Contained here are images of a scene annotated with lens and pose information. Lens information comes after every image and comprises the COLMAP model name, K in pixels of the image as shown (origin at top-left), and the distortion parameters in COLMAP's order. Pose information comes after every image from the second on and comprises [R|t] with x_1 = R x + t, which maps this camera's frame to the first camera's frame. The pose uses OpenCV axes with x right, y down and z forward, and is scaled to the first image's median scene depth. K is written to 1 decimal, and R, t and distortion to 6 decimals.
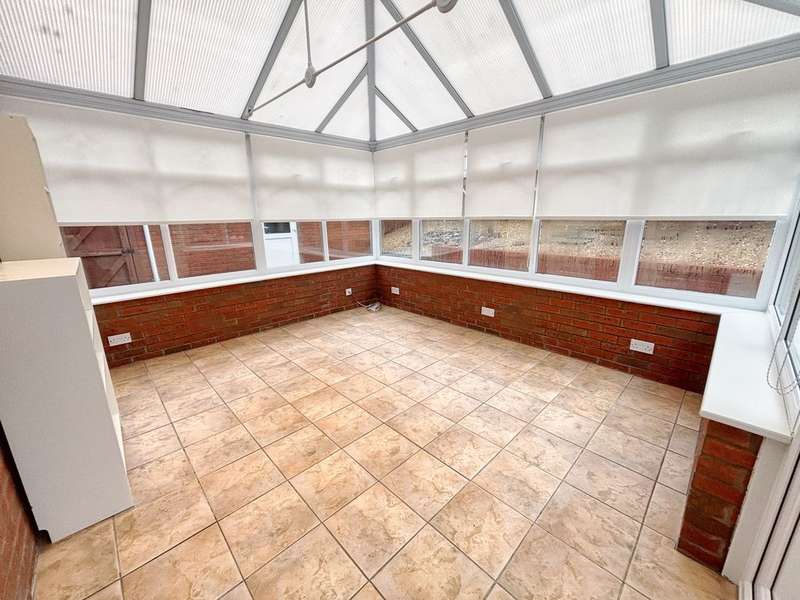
lens RADIAL K [[323.7, 0, 398.7], [0, 323.7, 297.7], [0, 0, 1]] dist [0.039267, -0.000110]
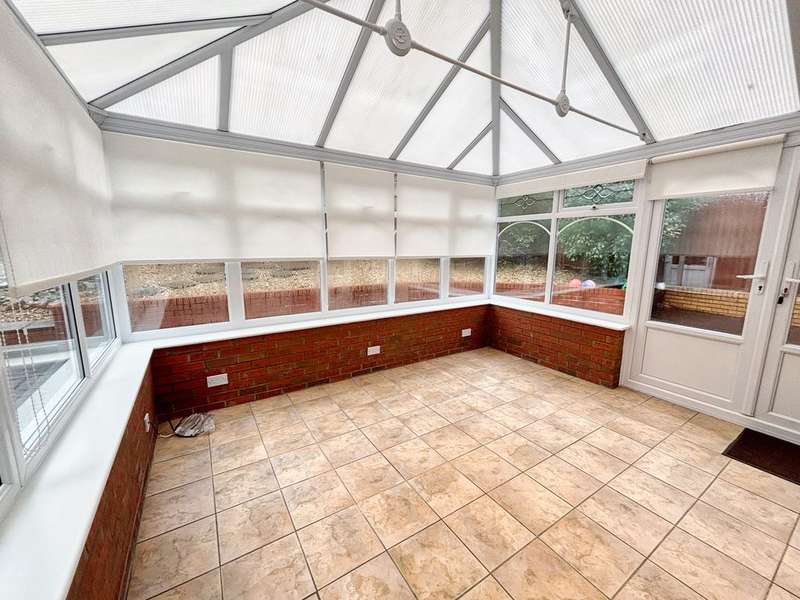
lens RADIAL K [[322.7, 0, 399.2], [0, 322.7, 299.2], [0, 0, 1]] dist [0.003369, 0.000146]
pose [[0.203003, -0.147610, 0.967988, -0.754904], [0.240725, 0.965756, 0.096786, -0.218886], [-0.949127, 0.213372, 0.231584, 0.796204]]
